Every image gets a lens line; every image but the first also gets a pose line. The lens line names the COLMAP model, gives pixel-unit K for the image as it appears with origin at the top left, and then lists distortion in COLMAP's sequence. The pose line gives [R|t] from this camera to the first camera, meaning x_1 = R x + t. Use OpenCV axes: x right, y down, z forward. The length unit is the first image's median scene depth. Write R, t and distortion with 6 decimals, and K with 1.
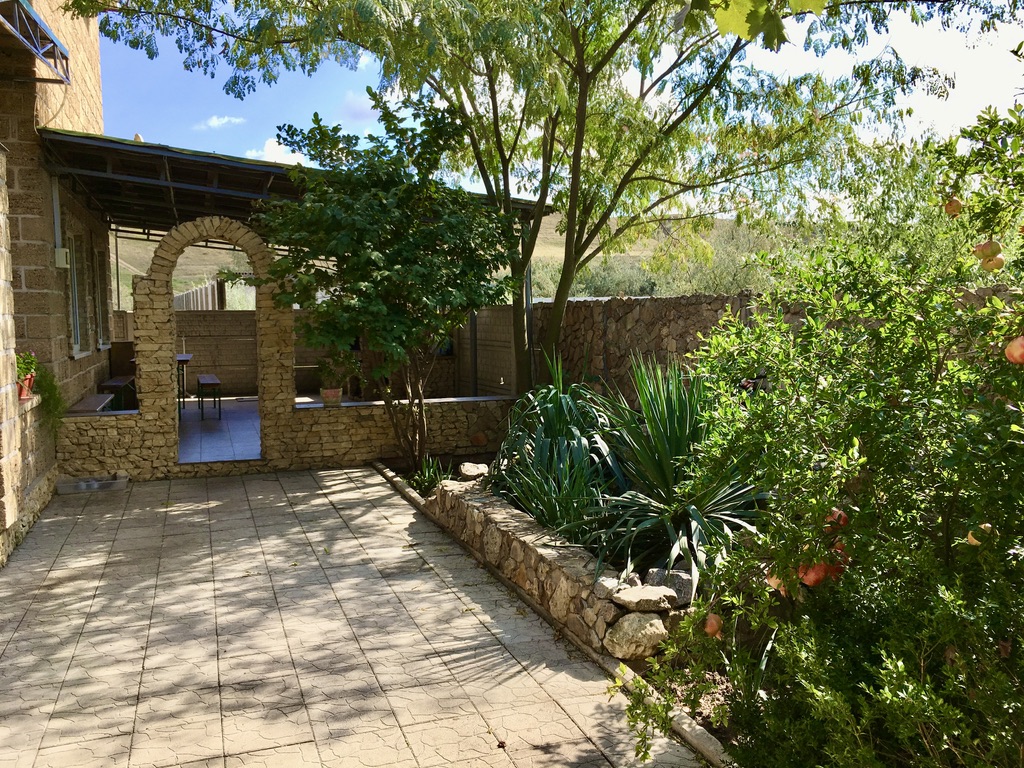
lens RADIAL K [[874.0, 0, 511.8], [0, 874.0, 385.1], [0, 0, 1]] dist [0.040298, 0.000003]
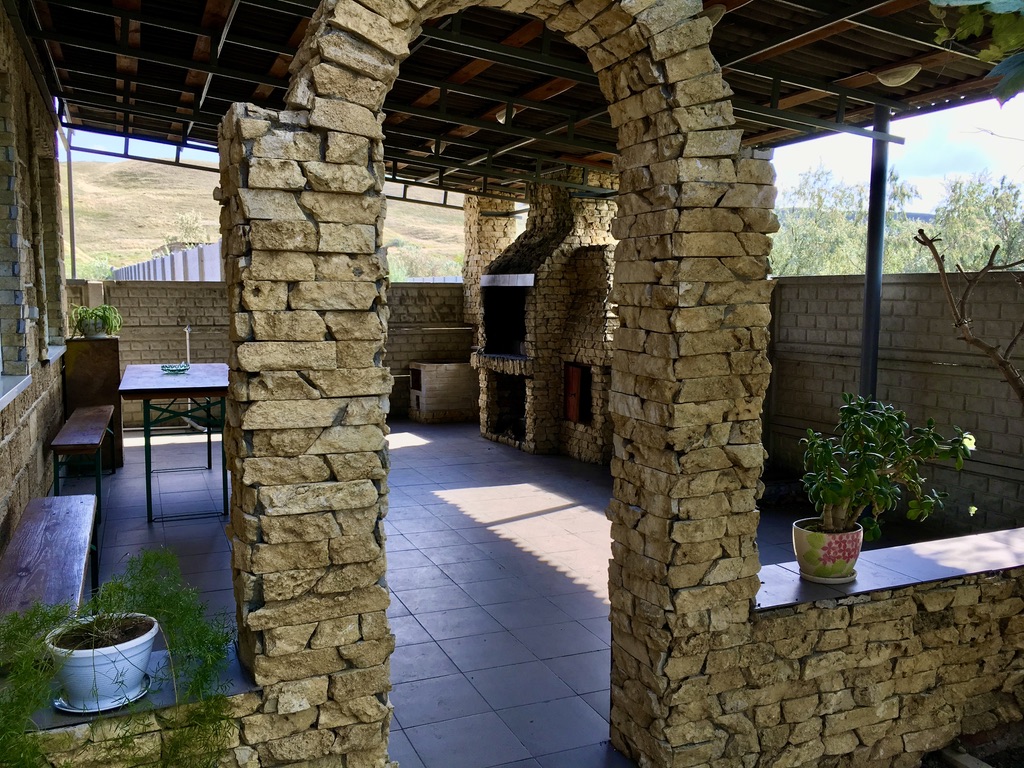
lens RADIAL K [[874.0, 0, 511.9], [0, 874.0, 383.9], [0, 0, 1]] dist [0.040298, 0.000003]
pose [[0.997780, 0.005985, 0.066324, -0.344394], [-0.007284, 0.999786, 0.019357, -0.052416], [-0.066194, -0.019797, 0.997610, 0.705506]]
